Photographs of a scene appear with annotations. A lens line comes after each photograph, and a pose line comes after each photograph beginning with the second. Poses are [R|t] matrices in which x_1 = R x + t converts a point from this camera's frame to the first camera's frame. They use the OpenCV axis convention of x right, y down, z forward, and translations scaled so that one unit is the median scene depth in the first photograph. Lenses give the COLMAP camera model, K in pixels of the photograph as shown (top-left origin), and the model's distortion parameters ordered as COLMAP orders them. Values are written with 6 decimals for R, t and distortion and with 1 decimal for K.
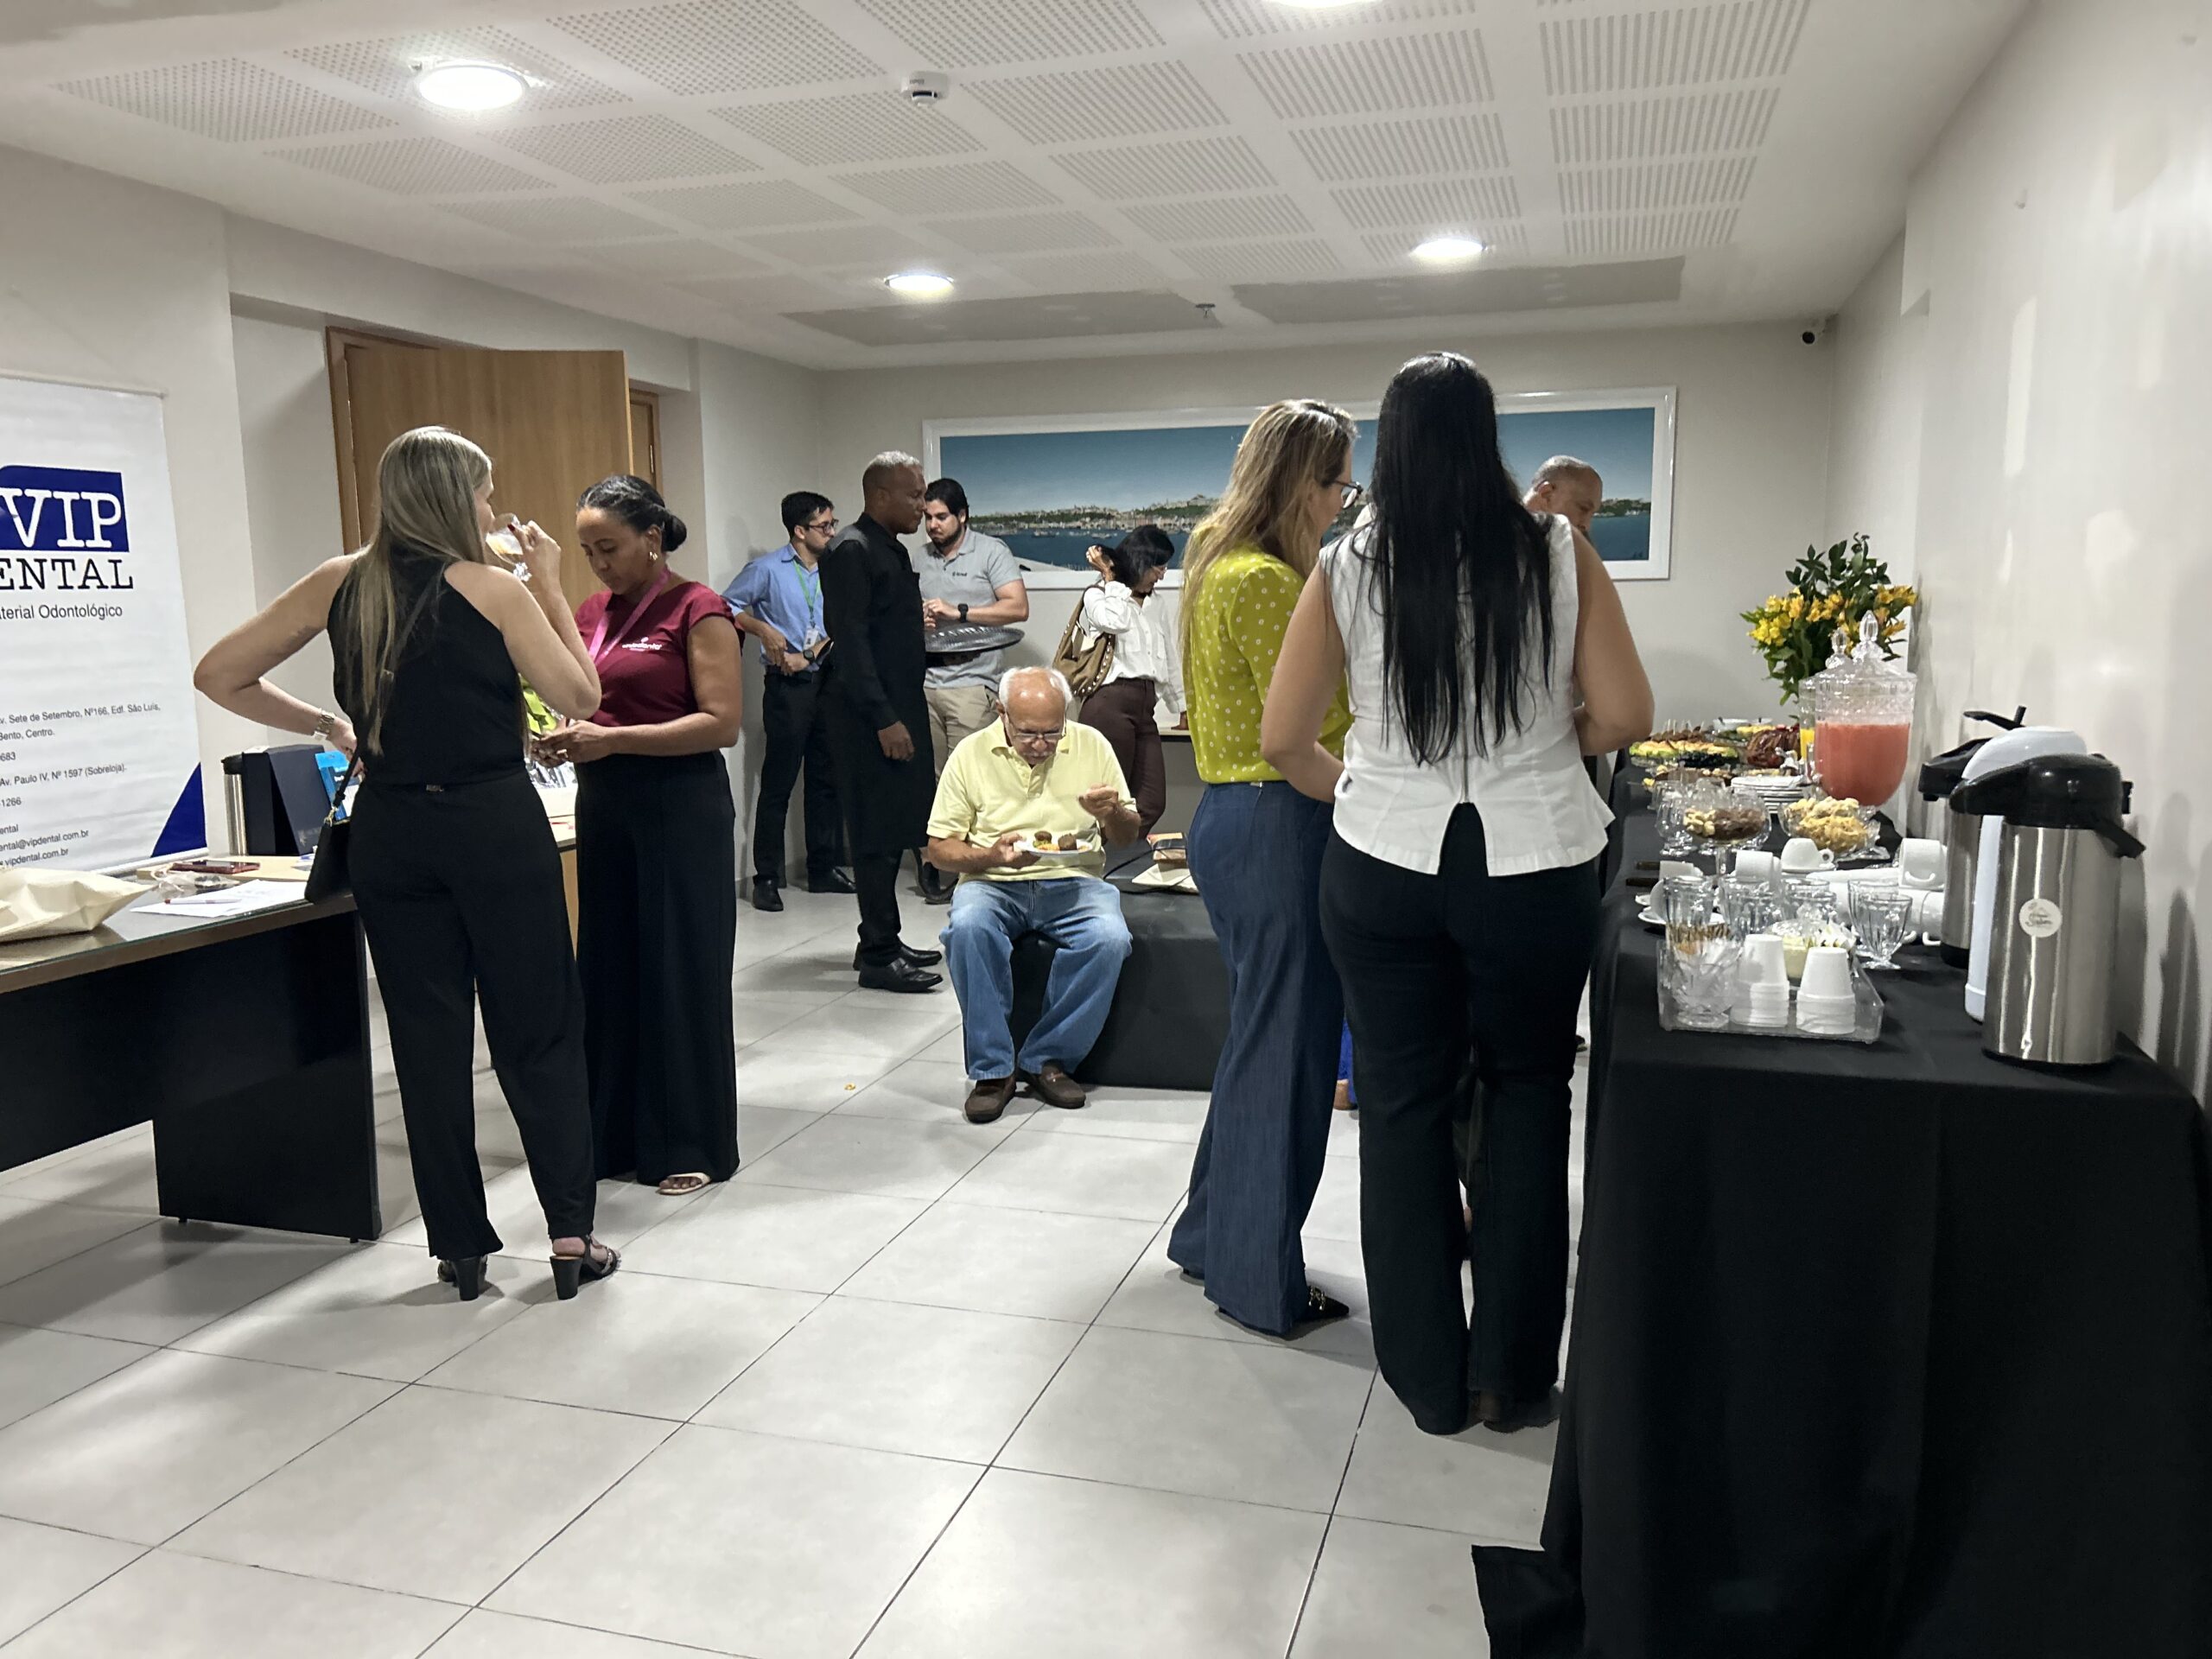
lens RADIAL K [[1656.3, 0, 1097.5], [0, 1656.3, 836.1], [0, 0, 1]] dist [0.005687, 0.001193]
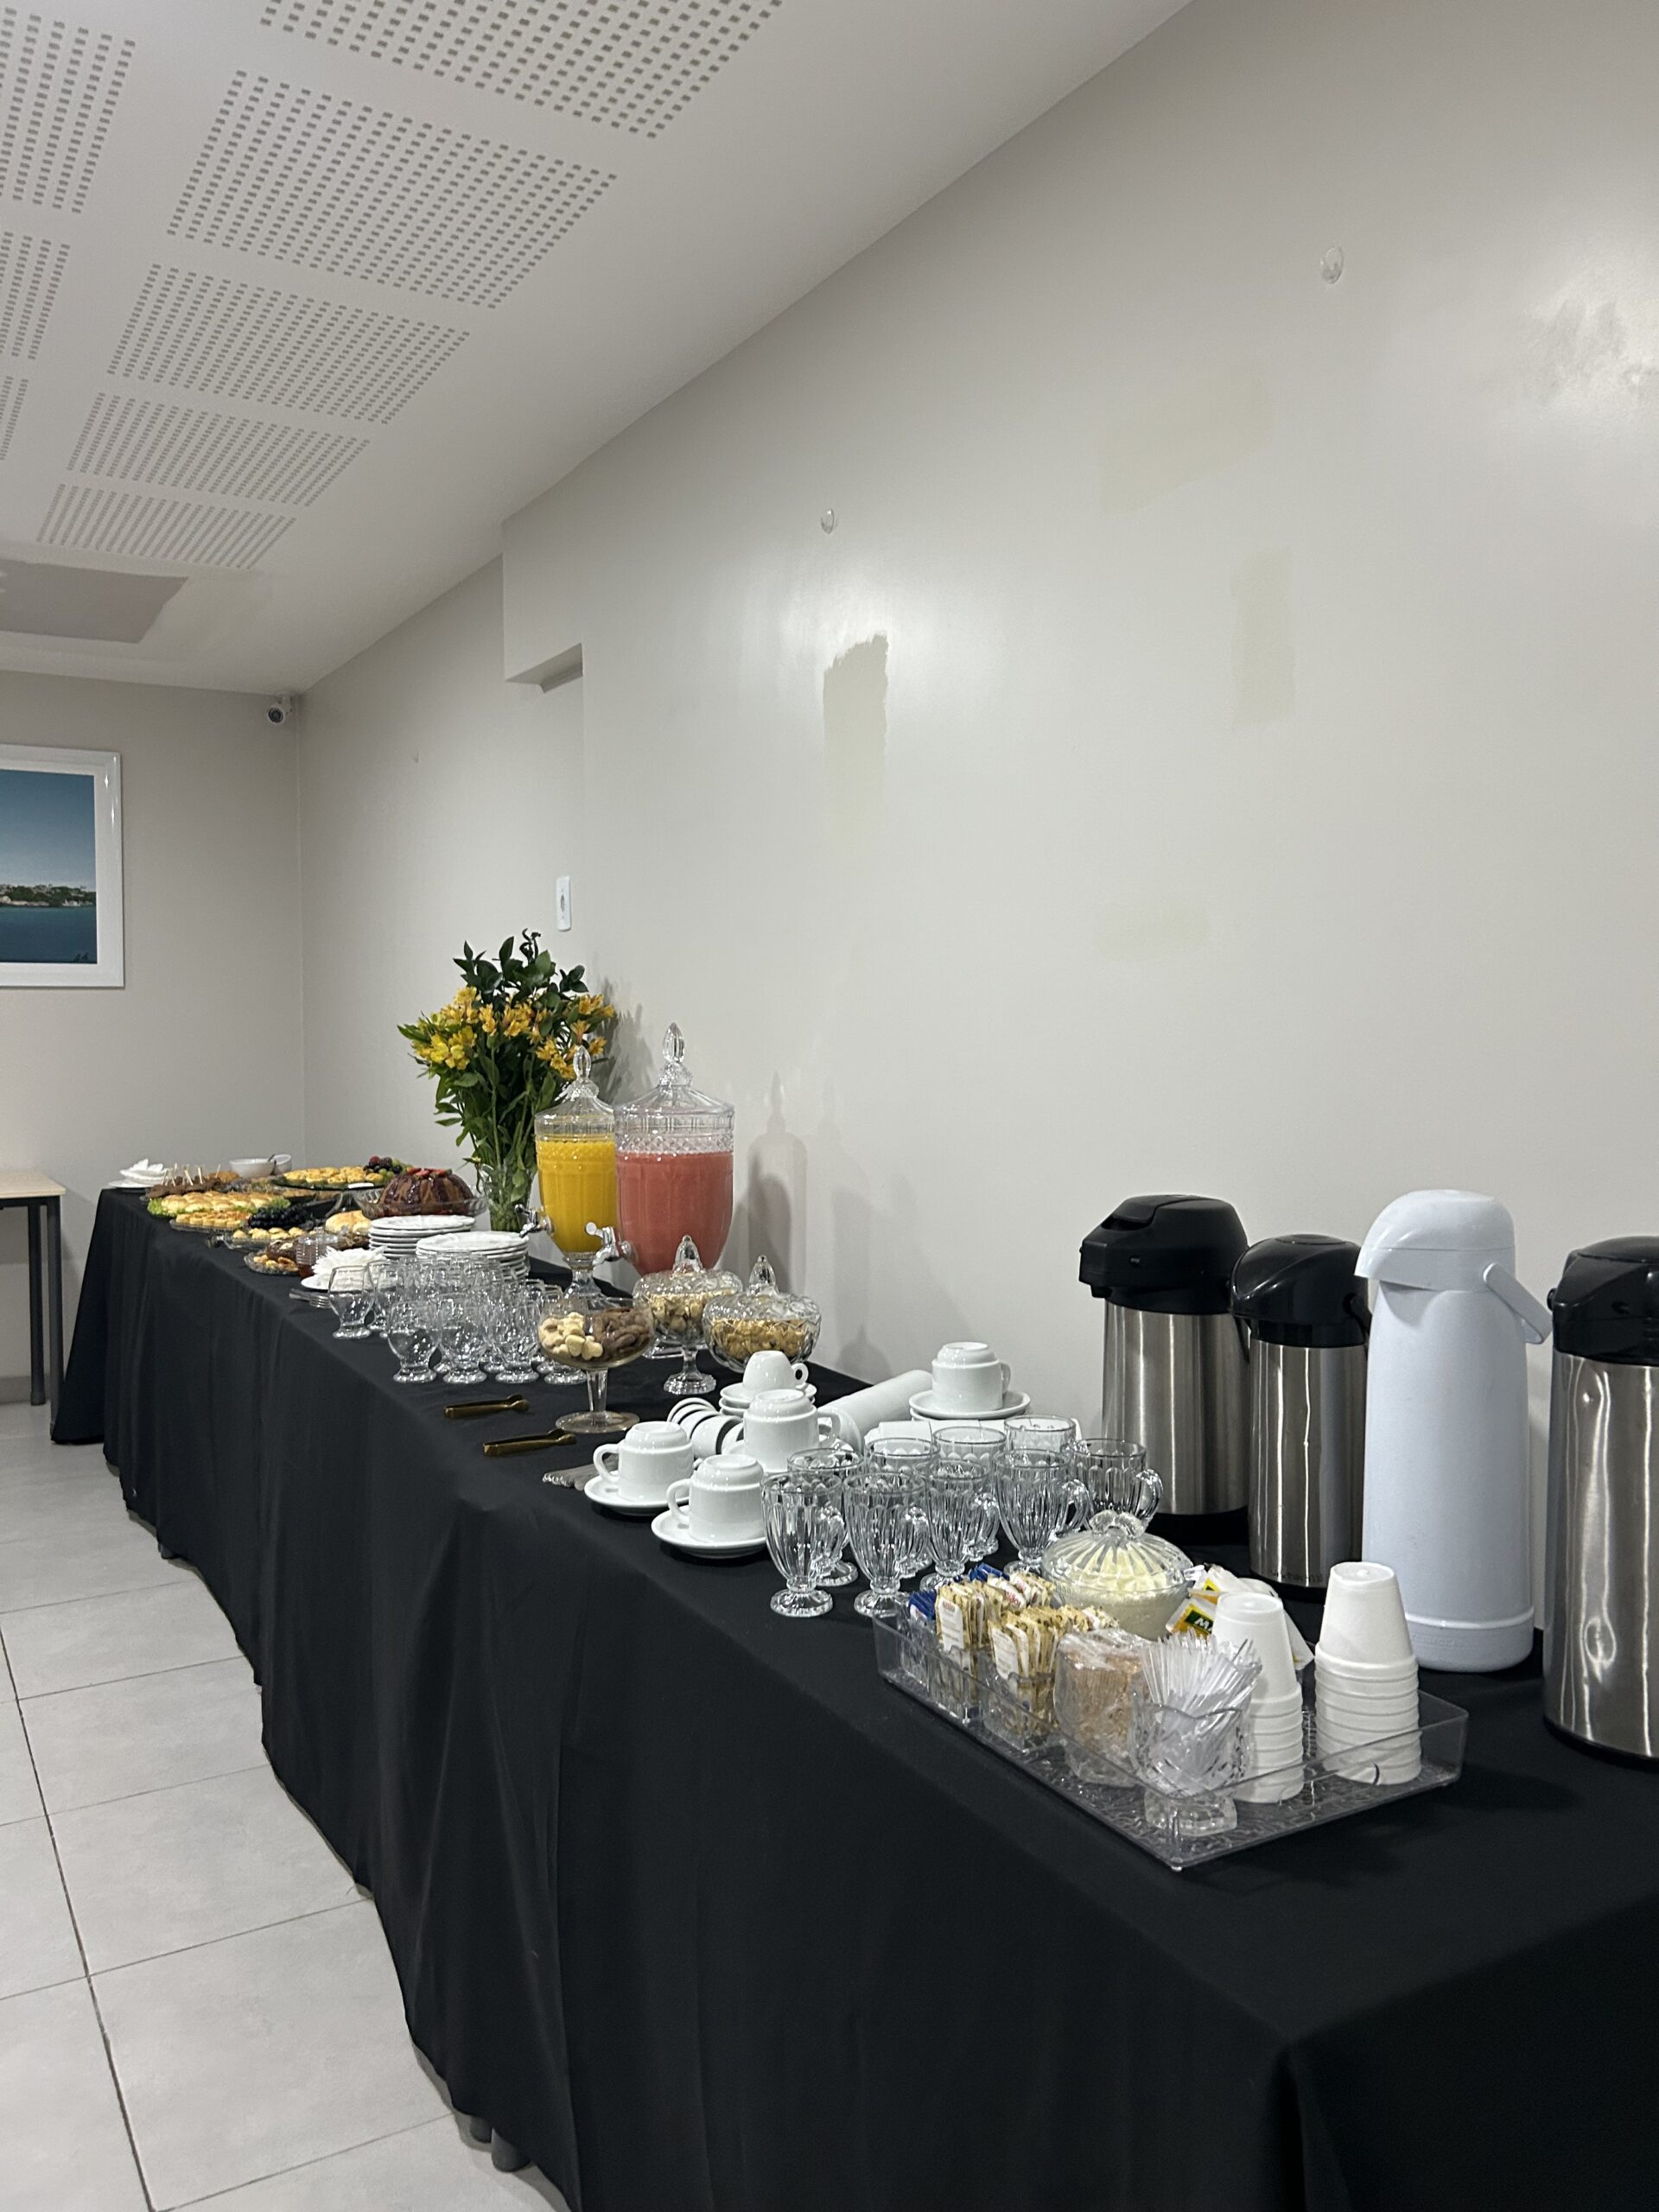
lens RADIAL K [[1656.3, 0, 831.5], [0, 1656.3, 1102.1], [0, 0, 1]] dist [0.005687, 0.001193]
pose [[0.671626, -0.034733, 0.740076, -0.036750], [0.102197, 0.993695, -0.046110, -0.043330], [-0.733808, 0.106602, 0.670941, 0.332169]]
